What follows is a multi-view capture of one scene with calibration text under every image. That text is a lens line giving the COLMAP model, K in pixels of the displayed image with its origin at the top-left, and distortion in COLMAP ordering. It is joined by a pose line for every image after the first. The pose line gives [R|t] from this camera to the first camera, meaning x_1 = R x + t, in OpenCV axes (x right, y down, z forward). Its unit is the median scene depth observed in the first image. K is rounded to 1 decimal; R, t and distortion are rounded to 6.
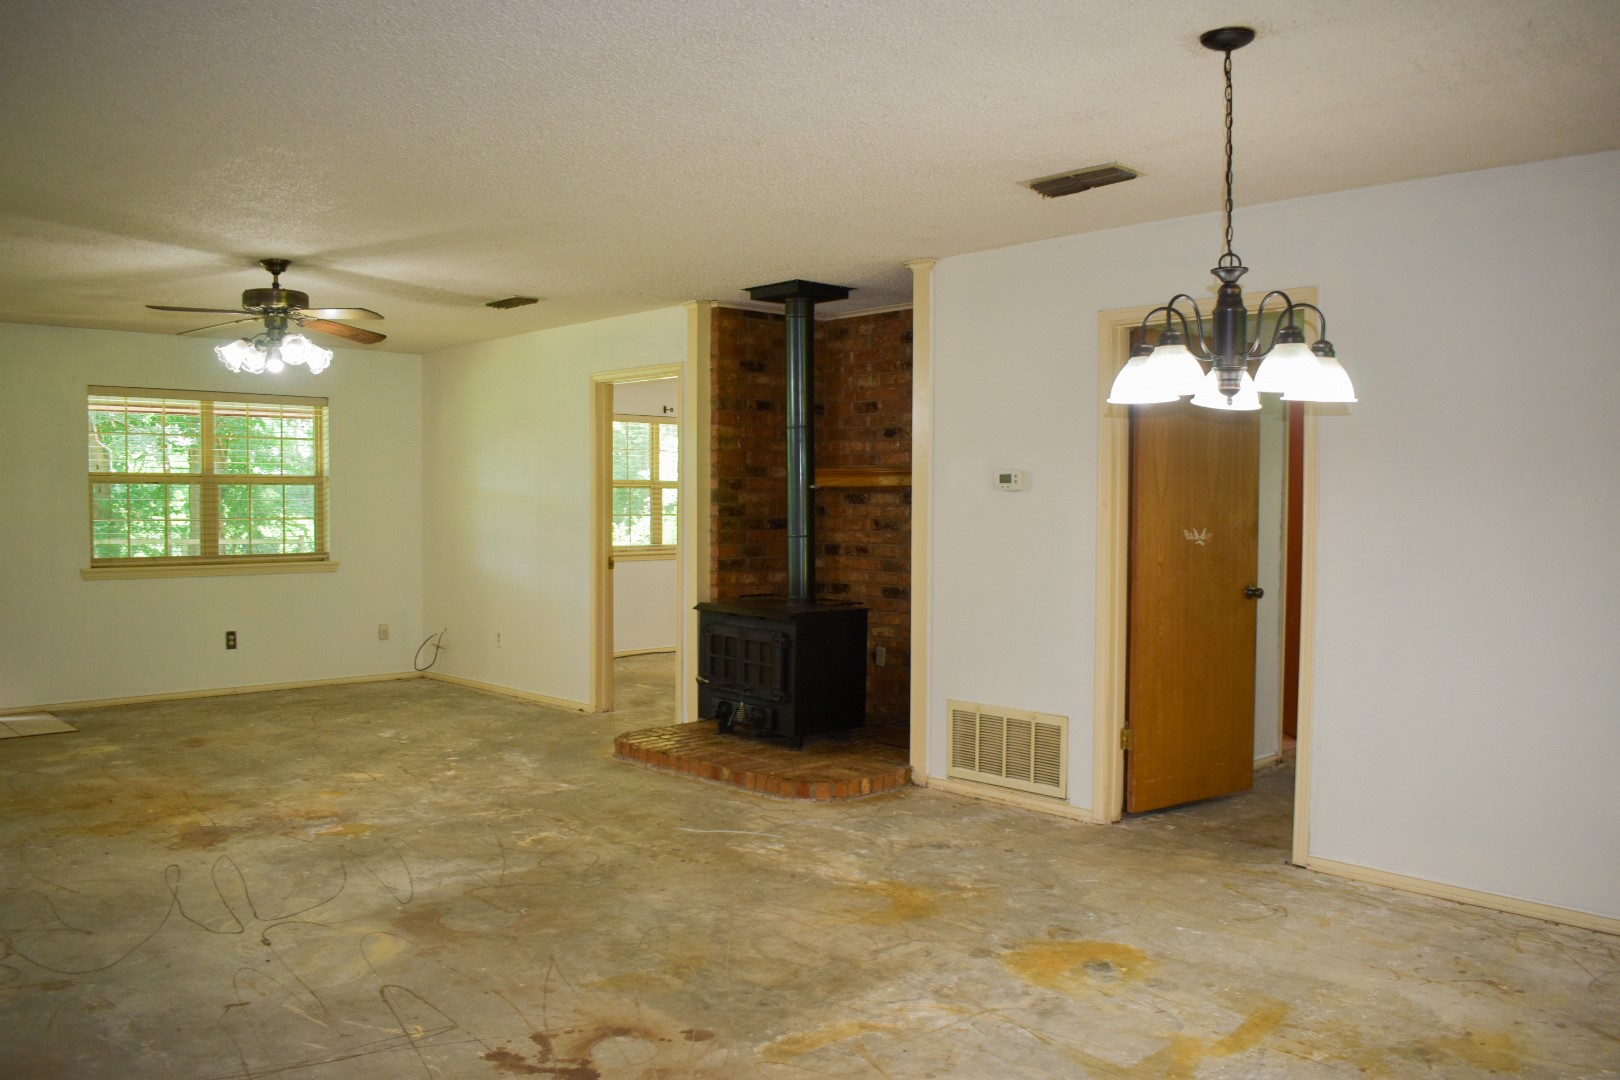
lens RADIAL K [[1262.5, 0, 809.2], [0, 1262.5, 541.9], [0, 0, 1]] dist [-0.098944, 0.018909]
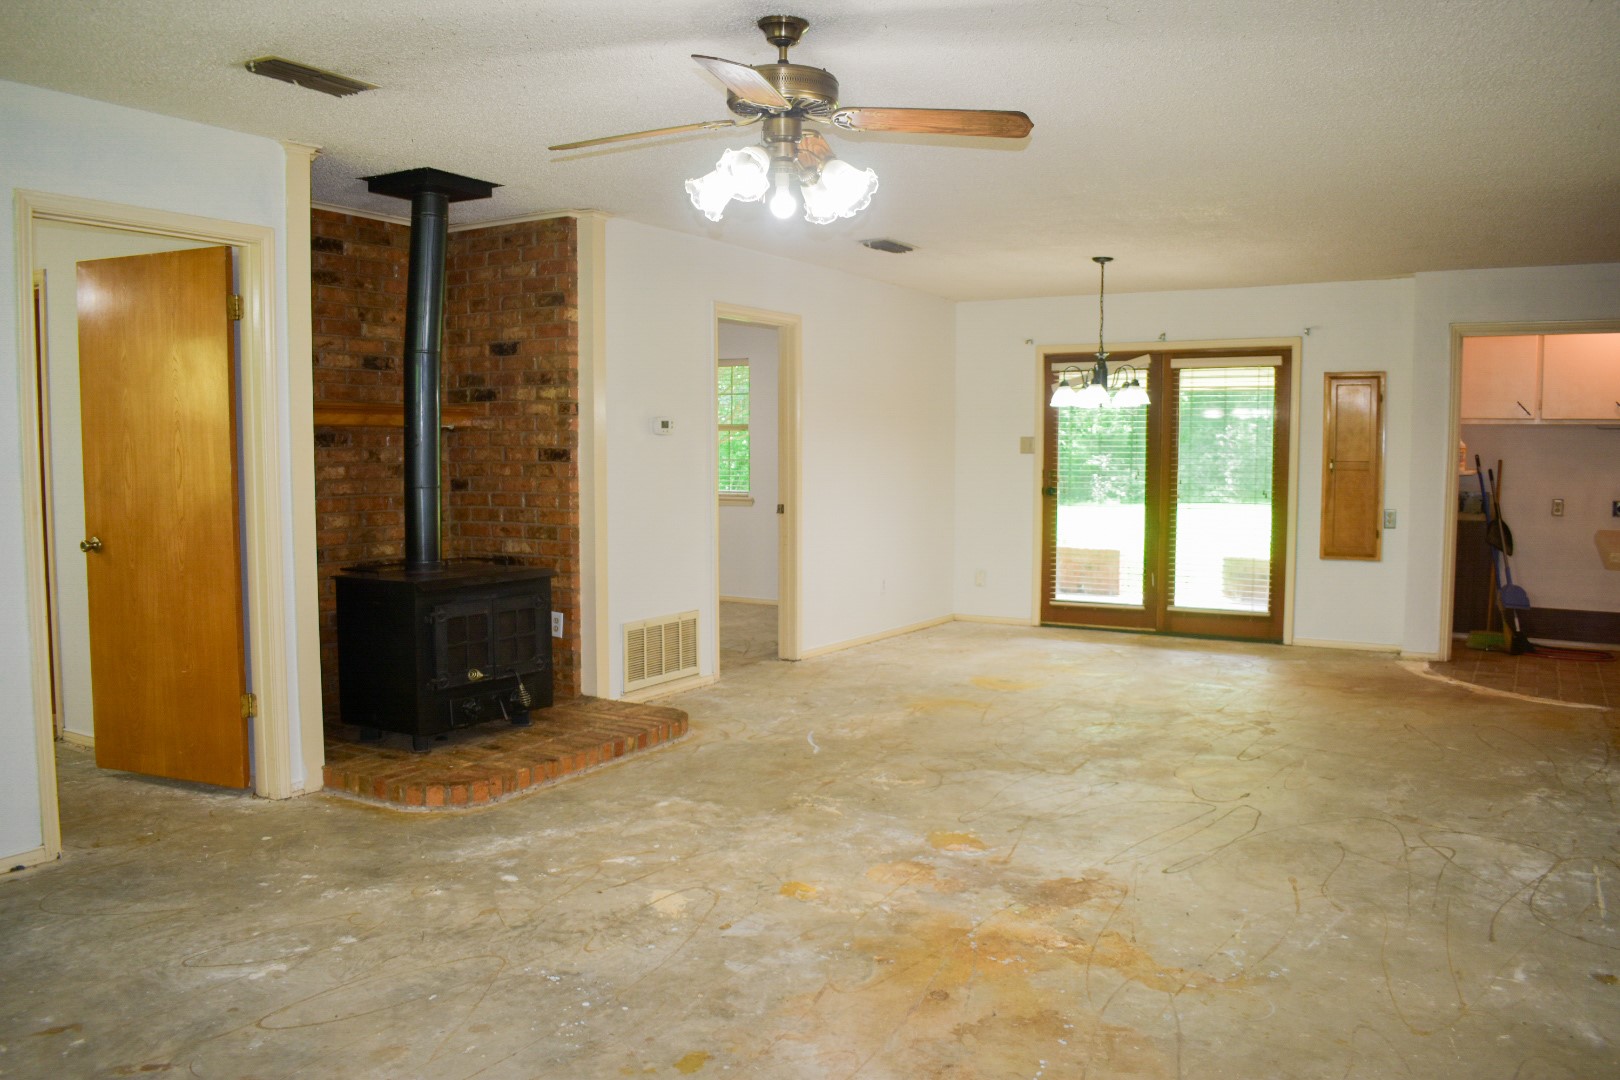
lens RADIAL K [[1262.5, 0, 816.9], [0, 1262.5, 536.3], [0, 0, 1]] dist [-0.098944, 0.018909]
pose [[-0.271151, -0.073280, 0.959743, -1.178829], [0.026549, 0.996149, 0.083561, -0.046226], [-0.962171, 0.048138, -0.268161, 1.348914]]
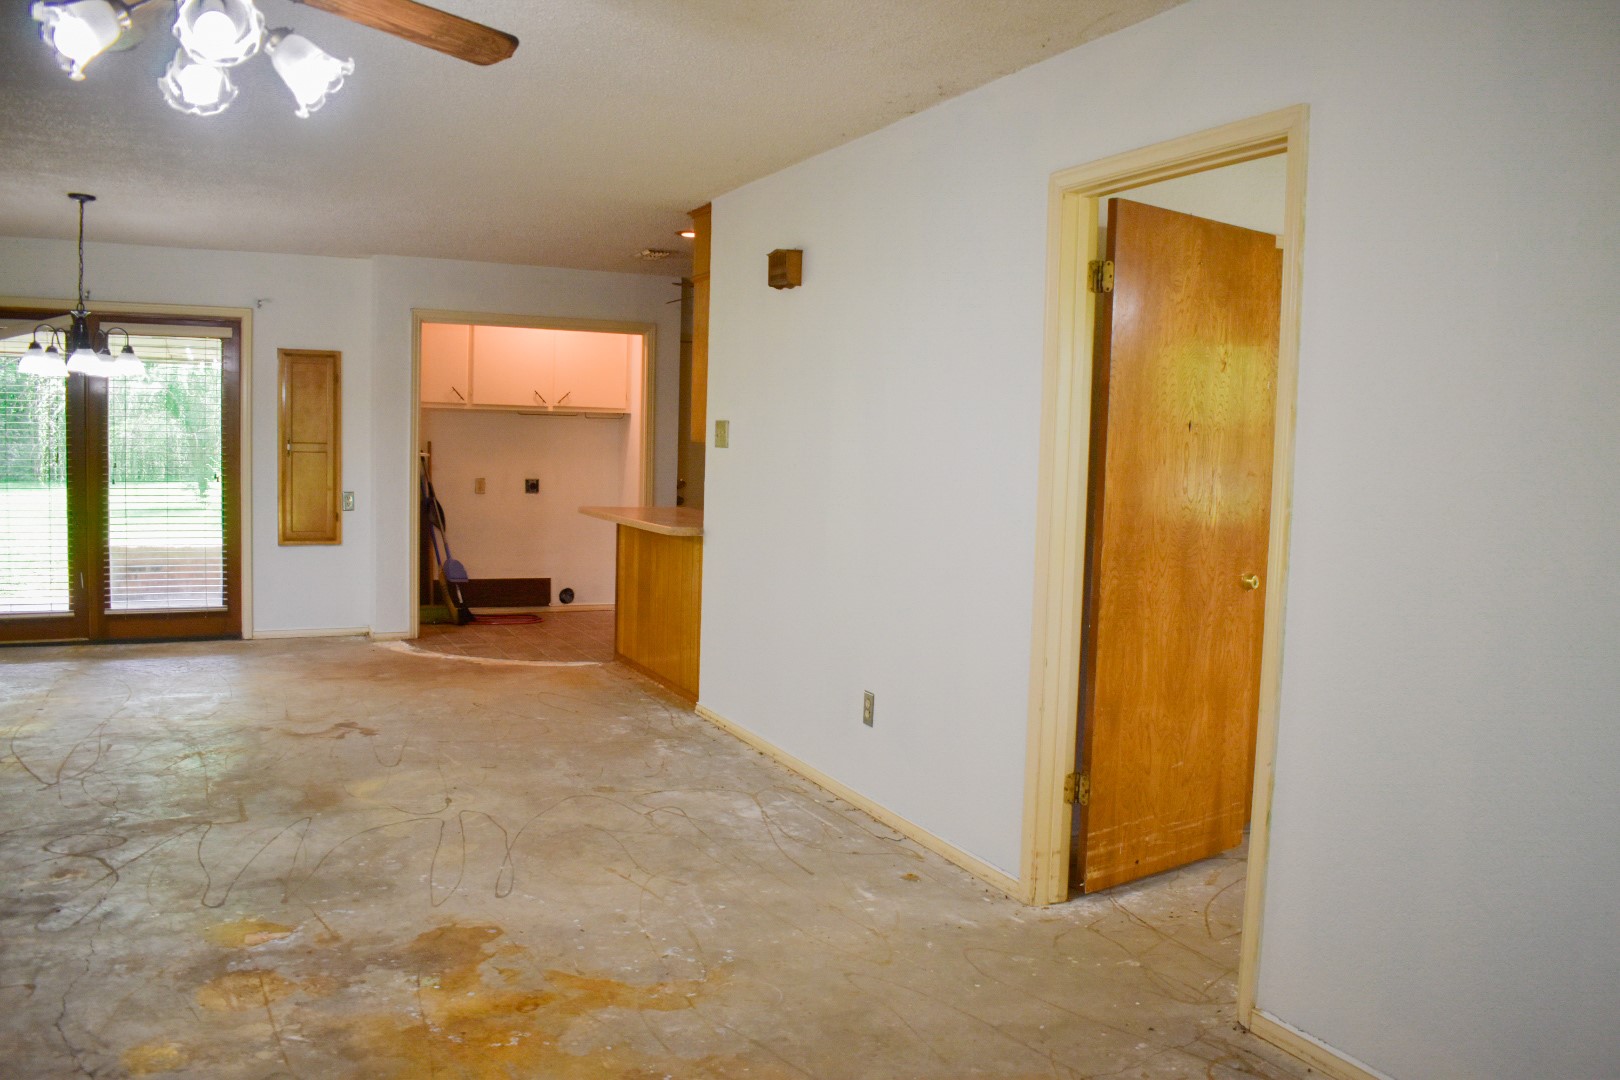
lens RADIAL K [[1262.5, 0, 815.5], [0, 1262.5, 542.6], [0, 0, 1]] dist [-0.098944, 0.018909]
pose [[-0.953706, -0.054903, 0.295687, -0.869135], [-0.022827, 0.993574, 0.110858, -0.052893], [-0.299874, 0.098976, -0.948831, 1.554154]]
